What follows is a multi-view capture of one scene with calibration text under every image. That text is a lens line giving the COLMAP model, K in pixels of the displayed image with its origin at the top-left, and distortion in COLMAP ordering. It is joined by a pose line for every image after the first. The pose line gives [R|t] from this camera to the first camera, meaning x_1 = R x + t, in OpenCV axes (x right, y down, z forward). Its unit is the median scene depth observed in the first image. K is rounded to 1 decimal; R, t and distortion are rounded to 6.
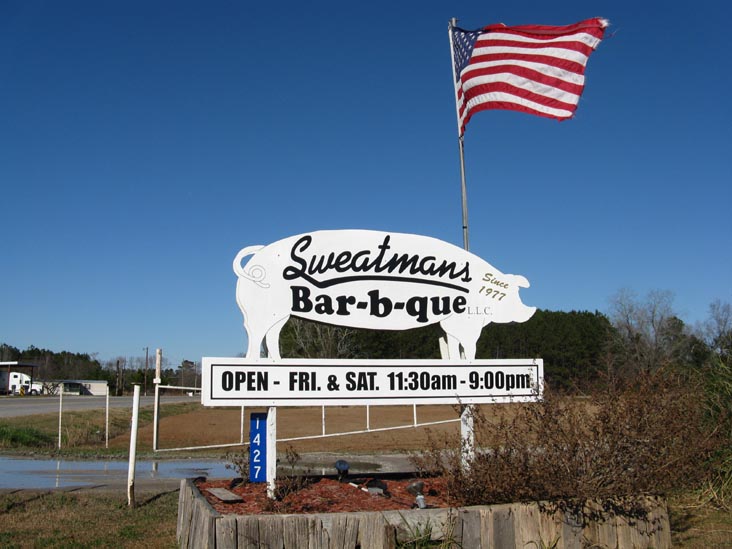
lens RADIAL K [[732.2, 0, 366.0], [0, 732.2, 274.5], [0, 0, 1]] dist [-0.071662, 0.013790]
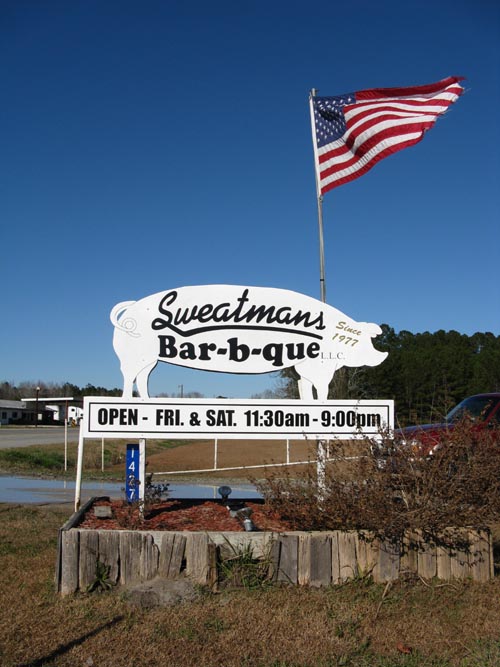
lens RADIAL K [[667.2, 0, 250.0], [0, 667.2, 333.5], [0, 0, 1]] dist [-0.071662, 0.013790]
pose [[0.982960, -0.009442, -0.183575, 0.230670], [0.013965, 0.999630, 0.023361, -0.009531], [0.183286, -0.025527, 0.982728, -0.009489]]
